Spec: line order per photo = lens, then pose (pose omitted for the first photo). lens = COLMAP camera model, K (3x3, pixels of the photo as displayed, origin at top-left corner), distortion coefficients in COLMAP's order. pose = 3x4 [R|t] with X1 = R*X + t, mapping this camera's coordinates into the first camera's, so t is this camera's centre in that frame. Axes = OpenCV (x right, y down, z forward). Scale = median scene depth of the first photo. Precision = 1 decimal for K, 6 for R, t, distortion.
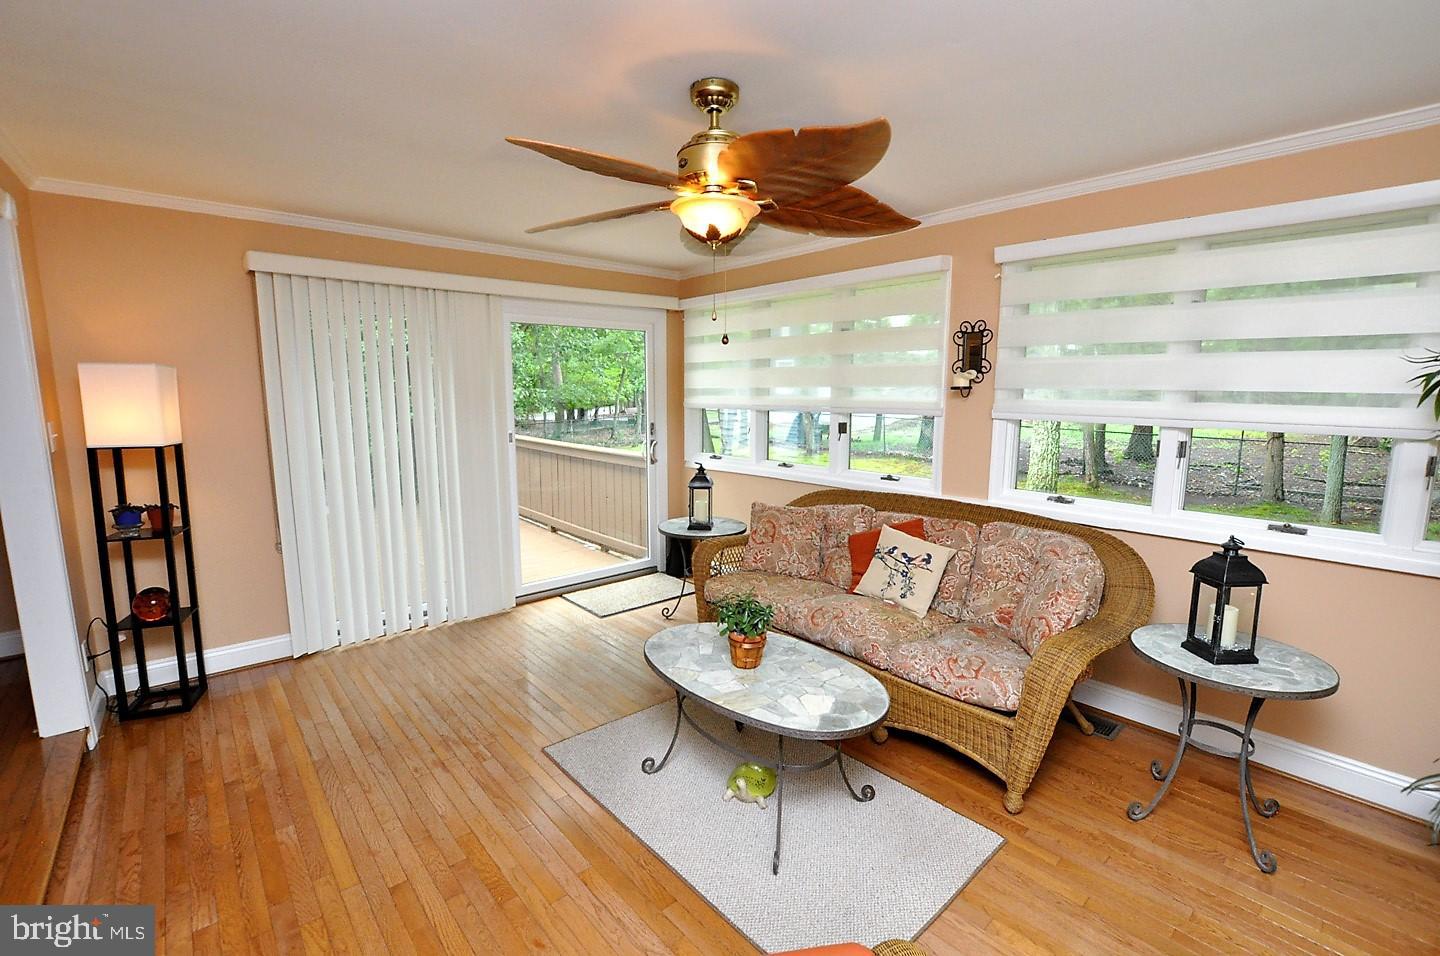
lens RADIAL K [[628.9, 0, 724.4], [0, 628.9, 477.2], [0, 0, 1]] dist [-0.039520, 0.008852]
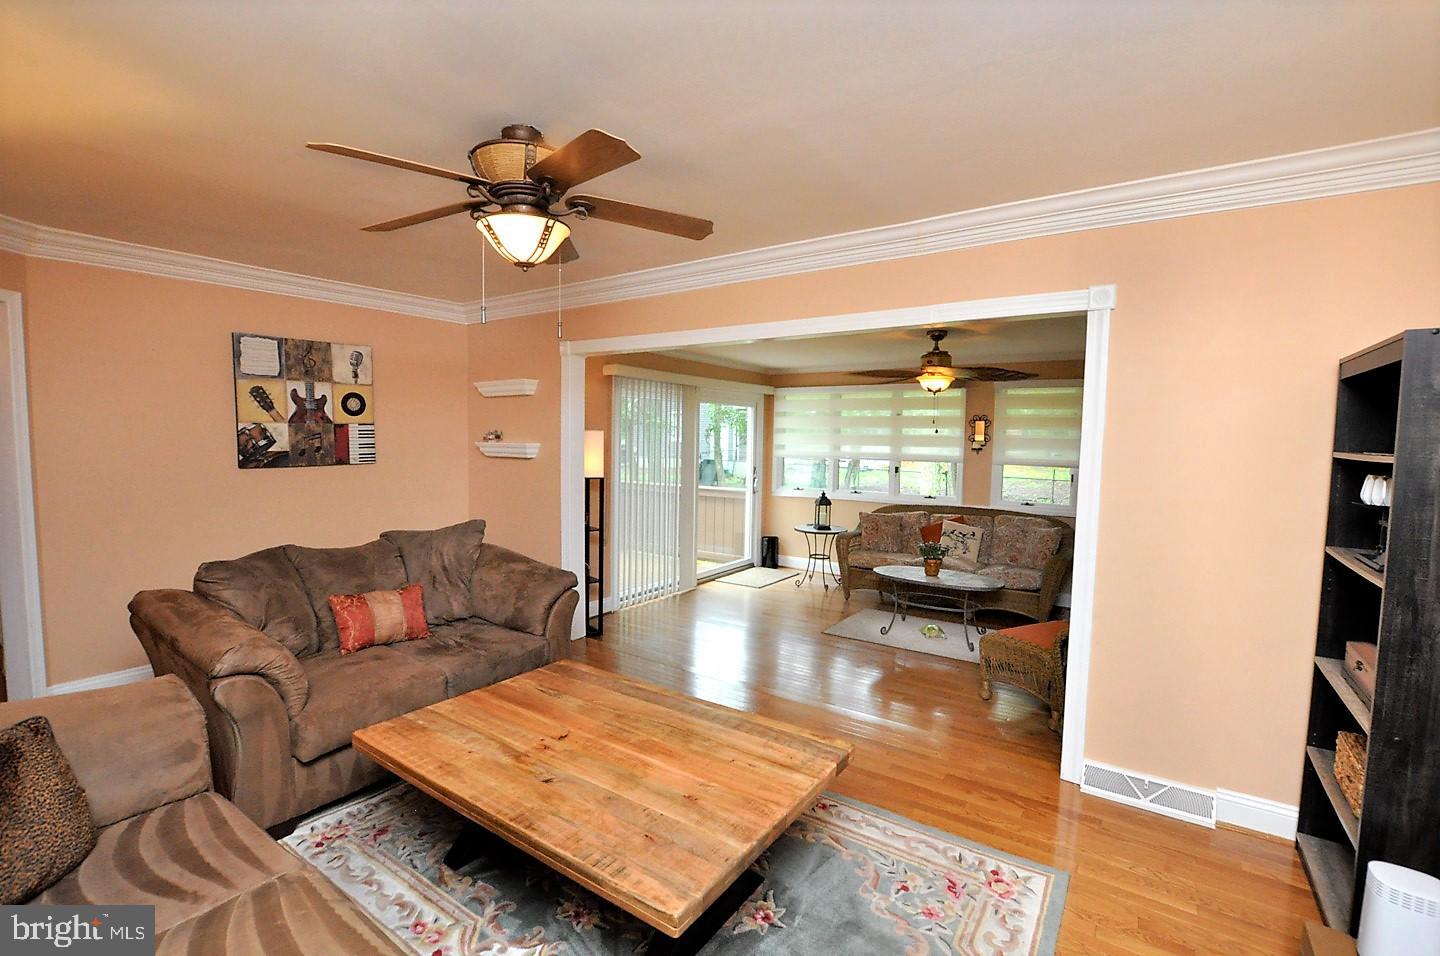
lens RADIAL K [[628.9, 0, 724.4], [0, 628.9, 477.2], [0, 0, 1]] dist [-0.039520, 0.008852]
pose [[0.969016, 0.000439, 0.246996, -0.829814], [0.017293, 0.997424, -0.069618, 0.063840], [-0.246391, 0.071732, 0.966512, -0.671295]]
